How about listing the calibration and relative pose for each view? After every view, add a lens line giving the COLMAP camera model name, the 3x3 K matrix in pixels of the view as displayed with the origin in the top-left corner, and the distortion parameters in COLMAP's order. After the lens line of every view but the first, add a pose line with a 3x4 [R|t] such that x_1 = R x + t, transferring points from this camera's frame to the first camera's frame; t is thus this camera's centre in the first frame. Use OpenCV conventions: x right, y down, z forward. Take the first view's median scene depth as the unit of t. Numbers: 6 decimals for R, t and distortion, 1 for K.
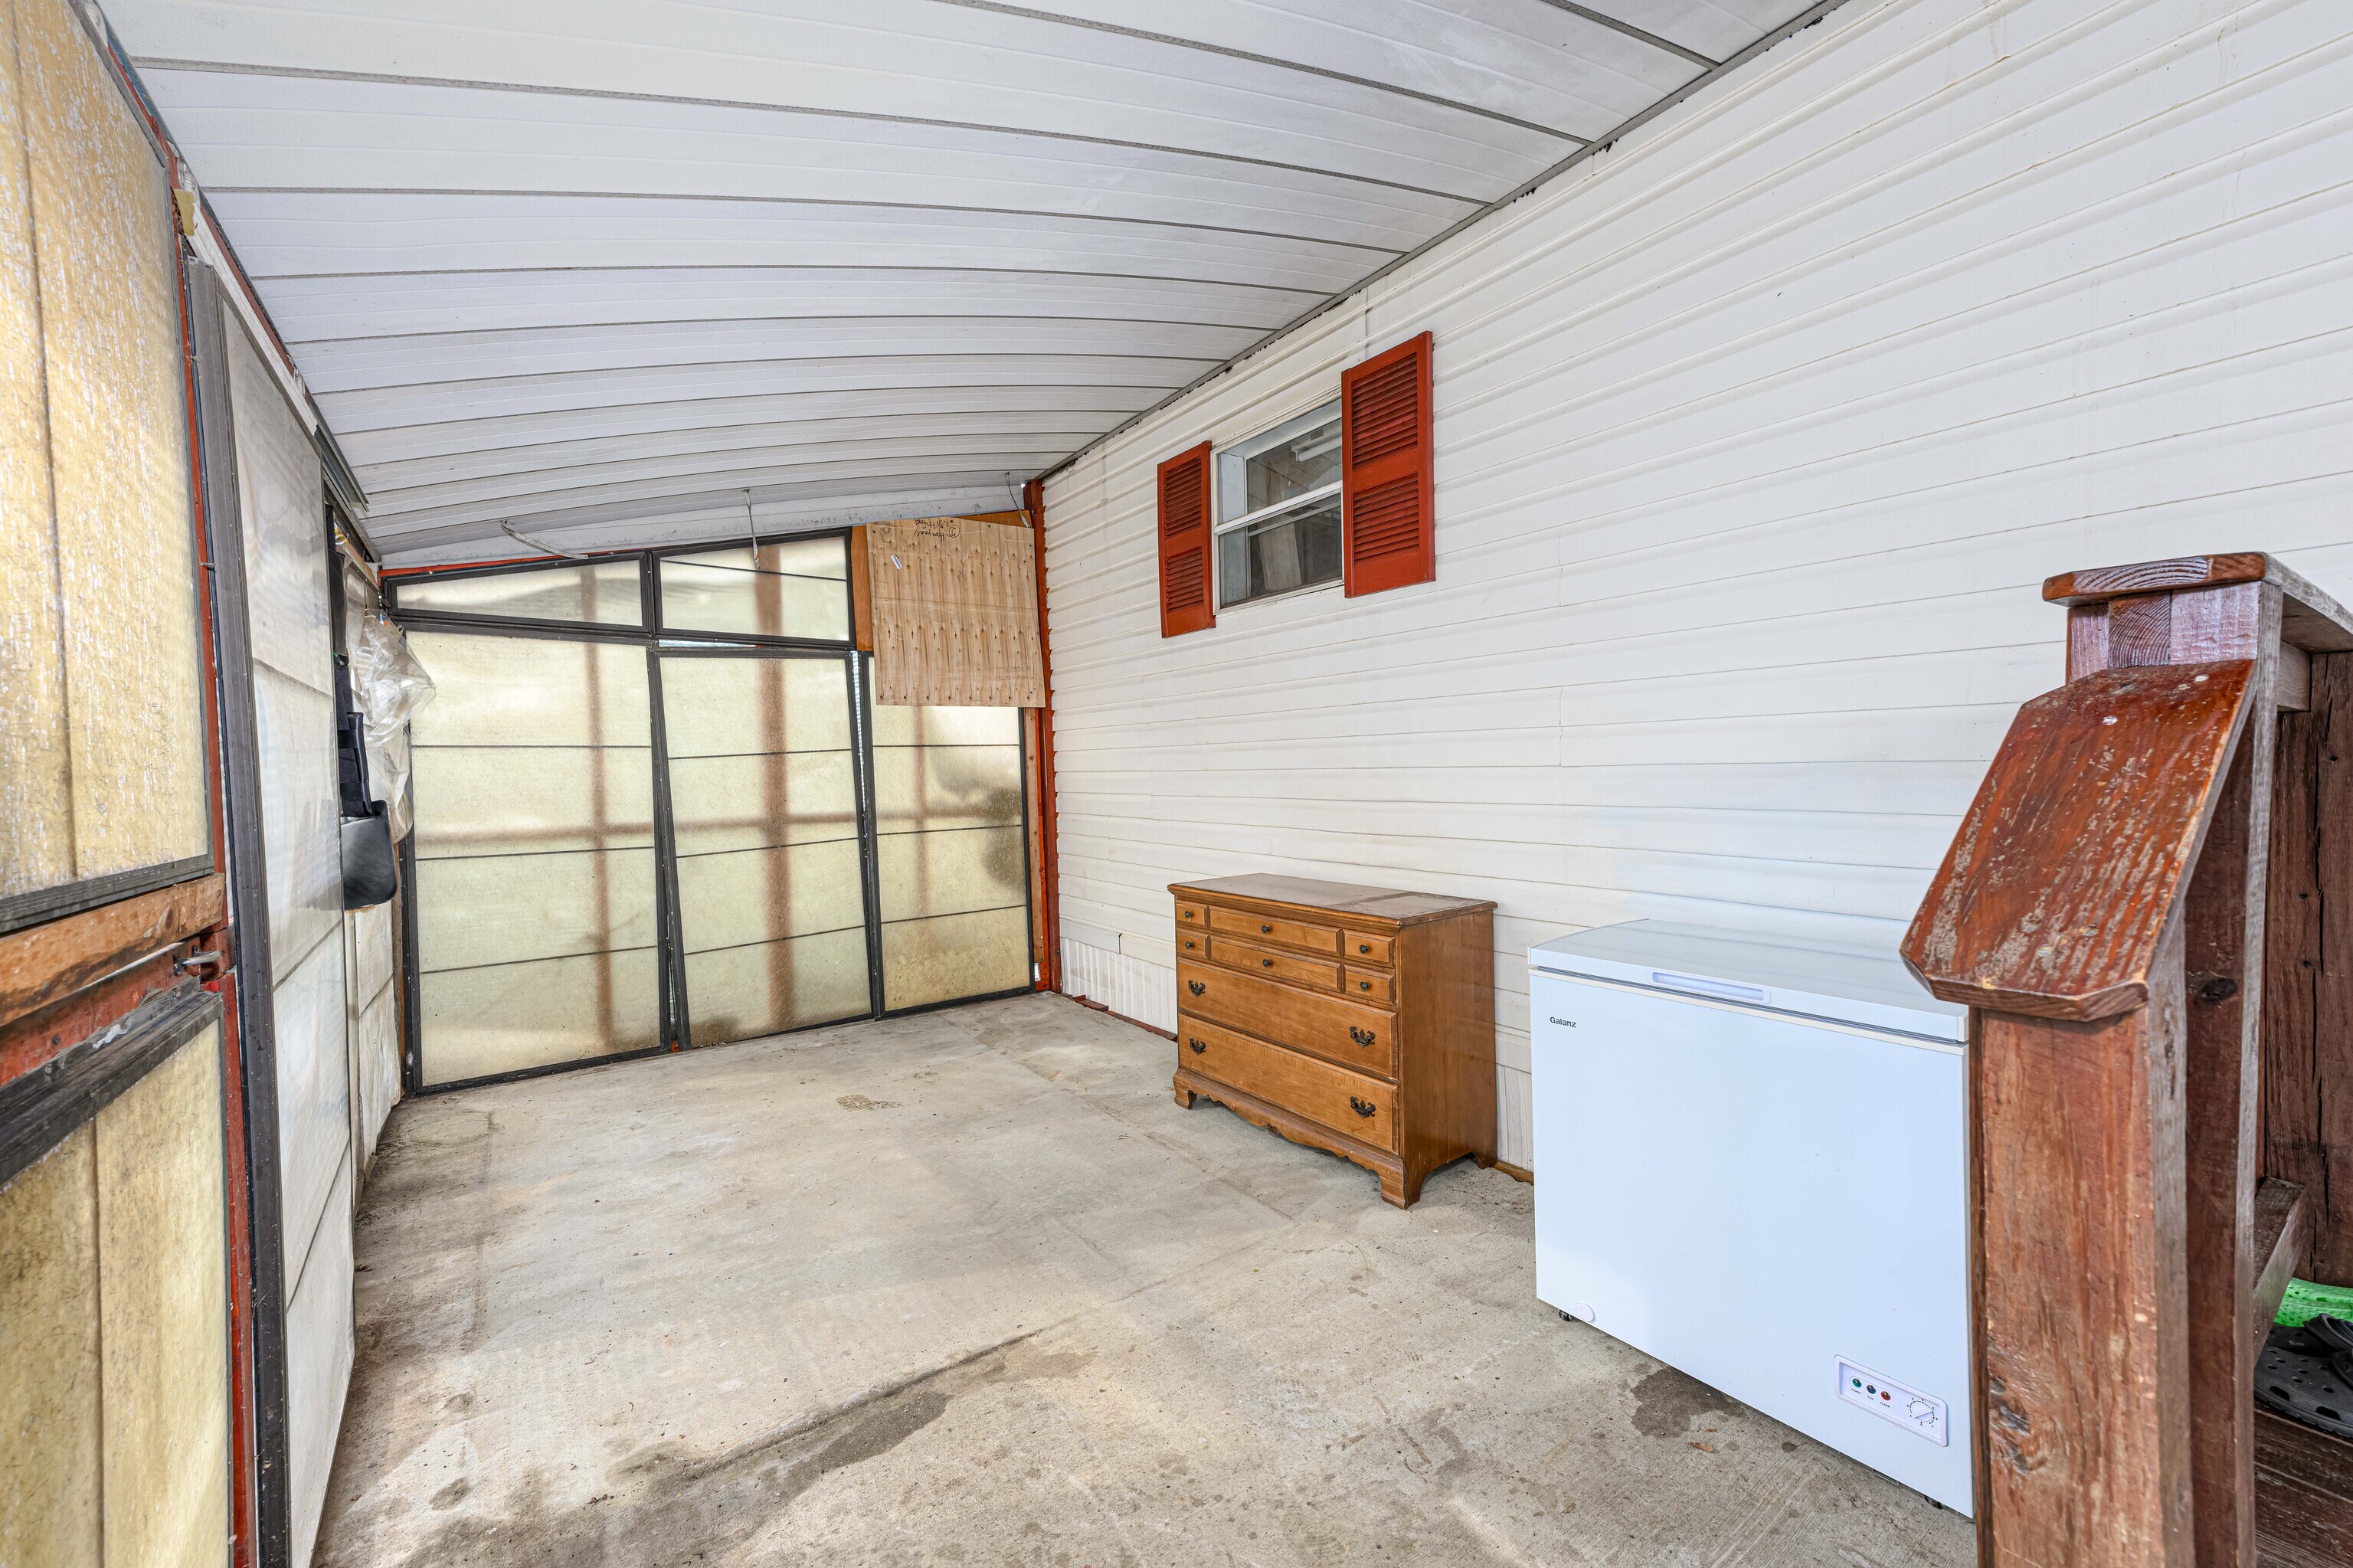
lens RADIAL K [[944.5, 0, 1153.1], [0, 944.5, 800.2], [0, 0, 1]] dist [0.015986, 0.000417]
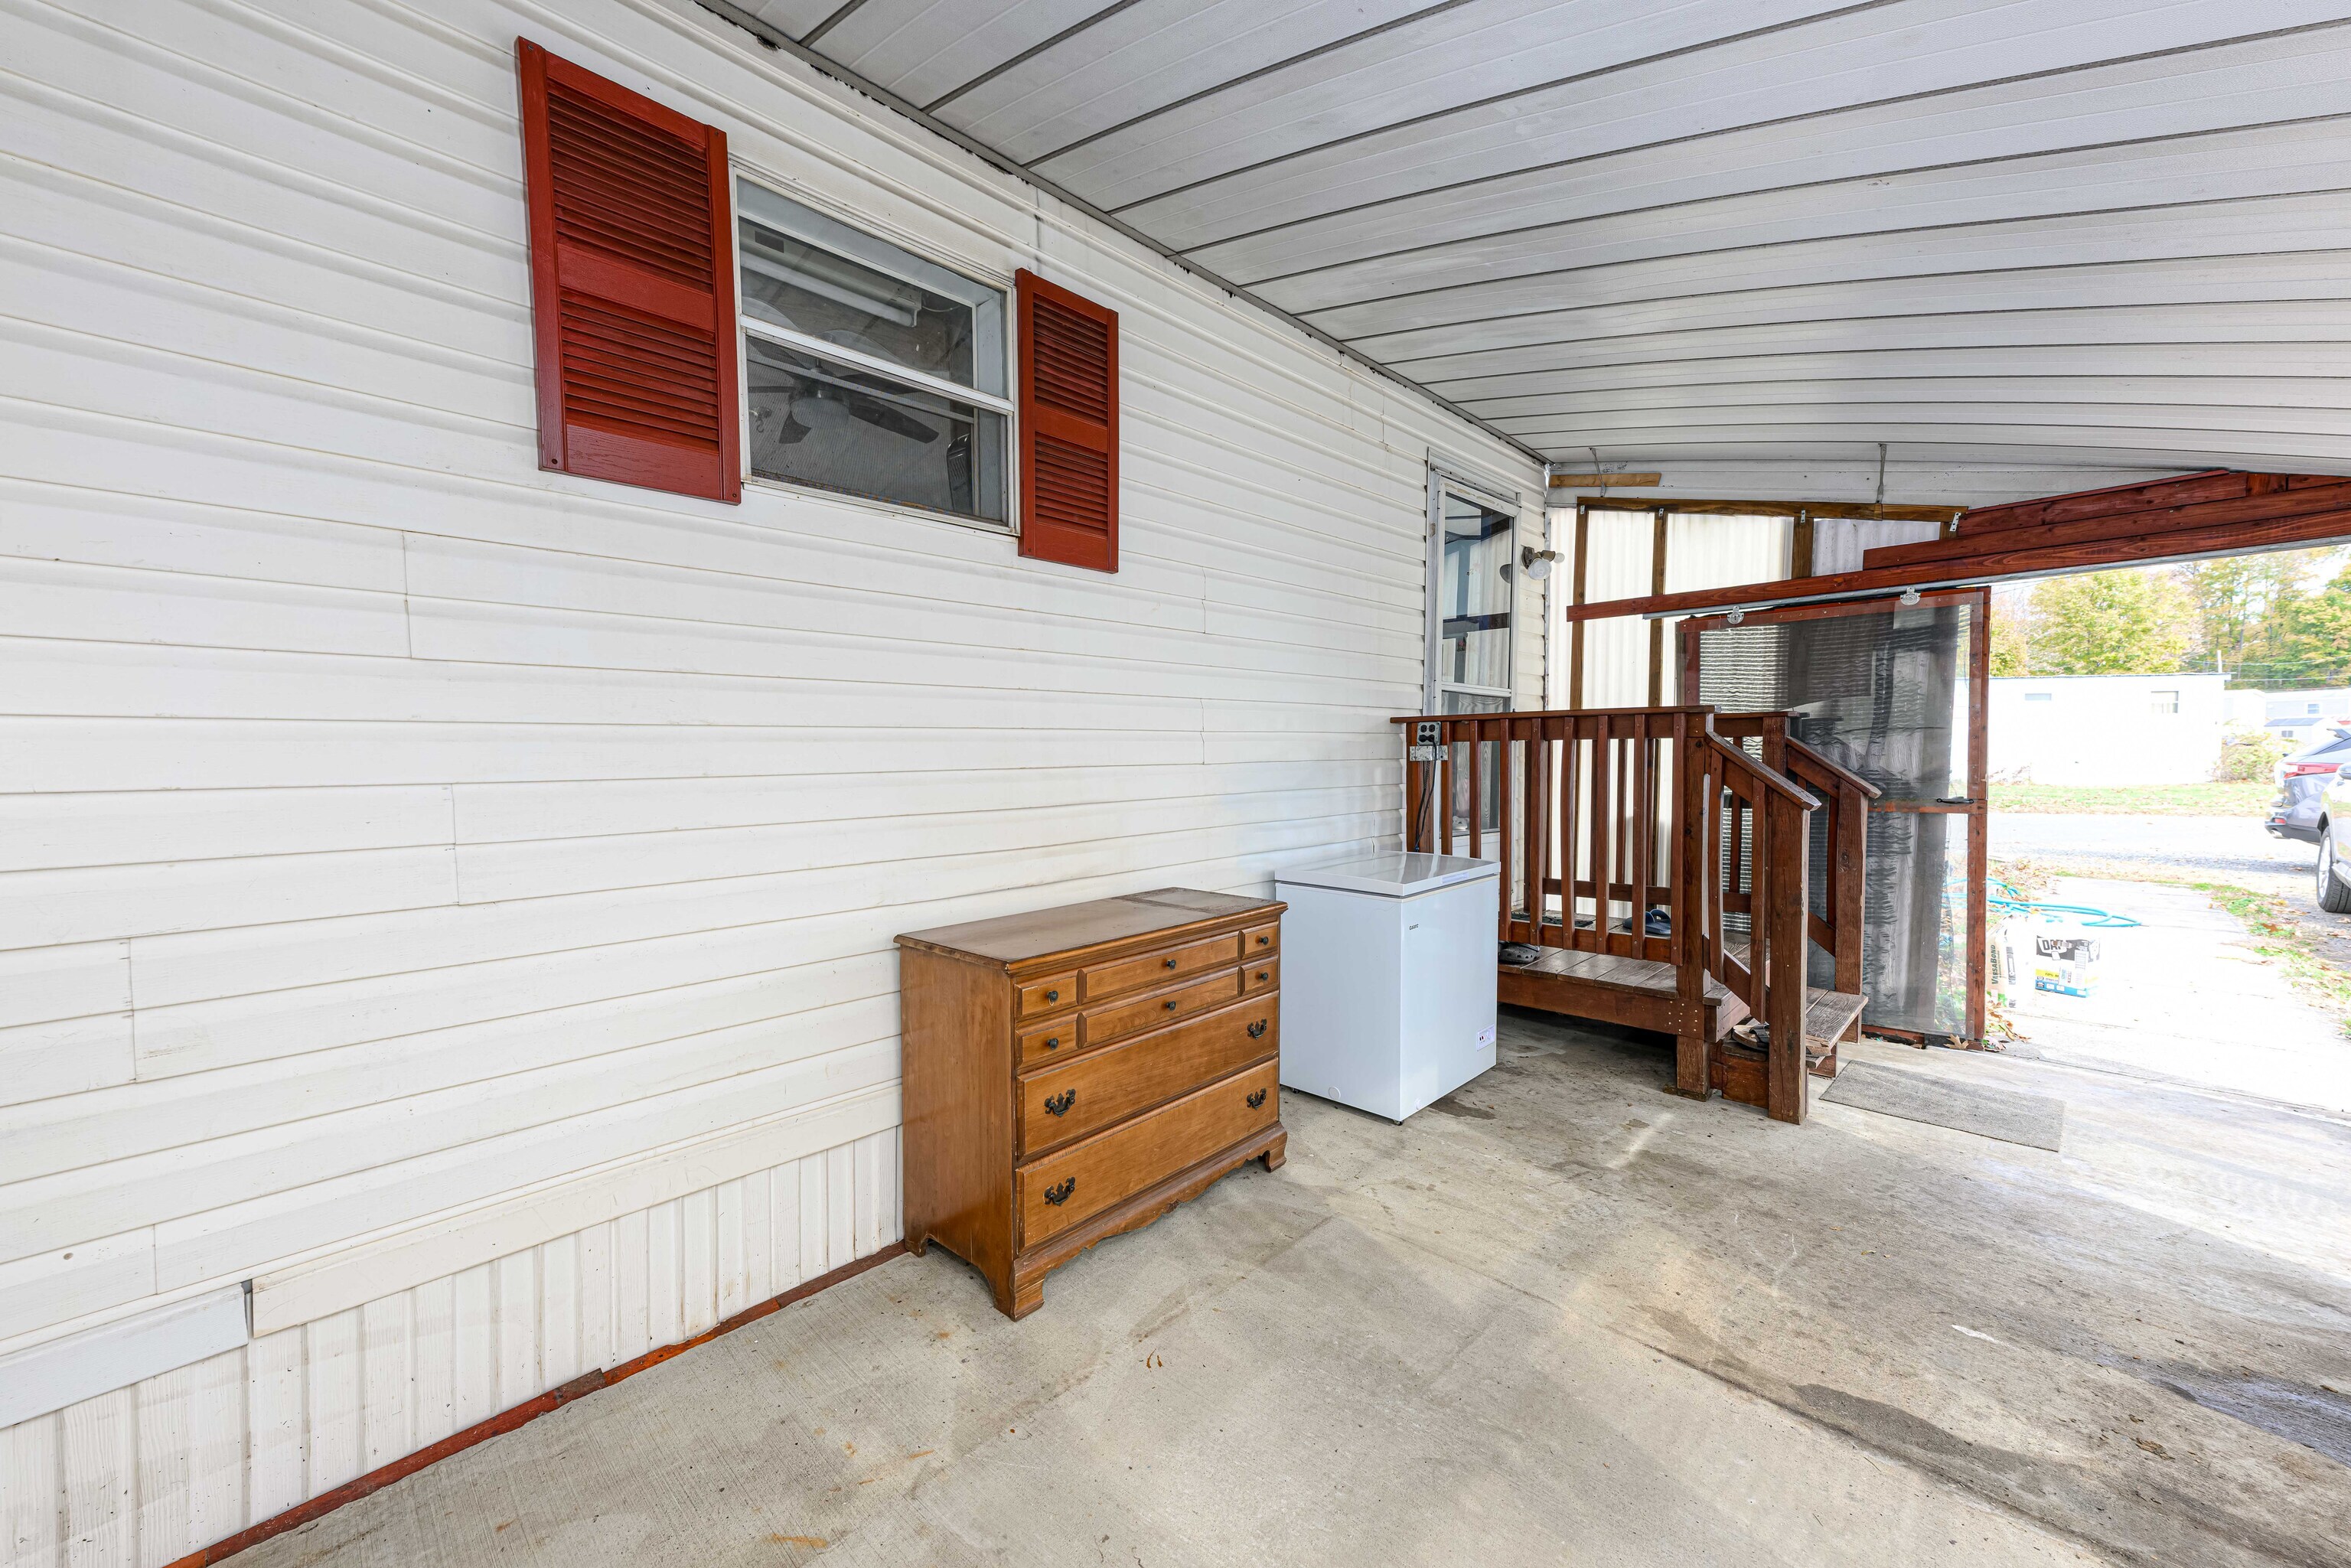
lens RADIAL K [[943.6, 0, 1152.1], [0, 943.6, 800.2], [0, 0, 1]] dist [0.015986, 0.000417]
pose [[-0.212360, -0.030115, 0.976727, -0.711161], [0.048795, 0.997951, 0.041378, -0.040833], [-0.975973, 0.056446, -0.210455, 1.262756]]
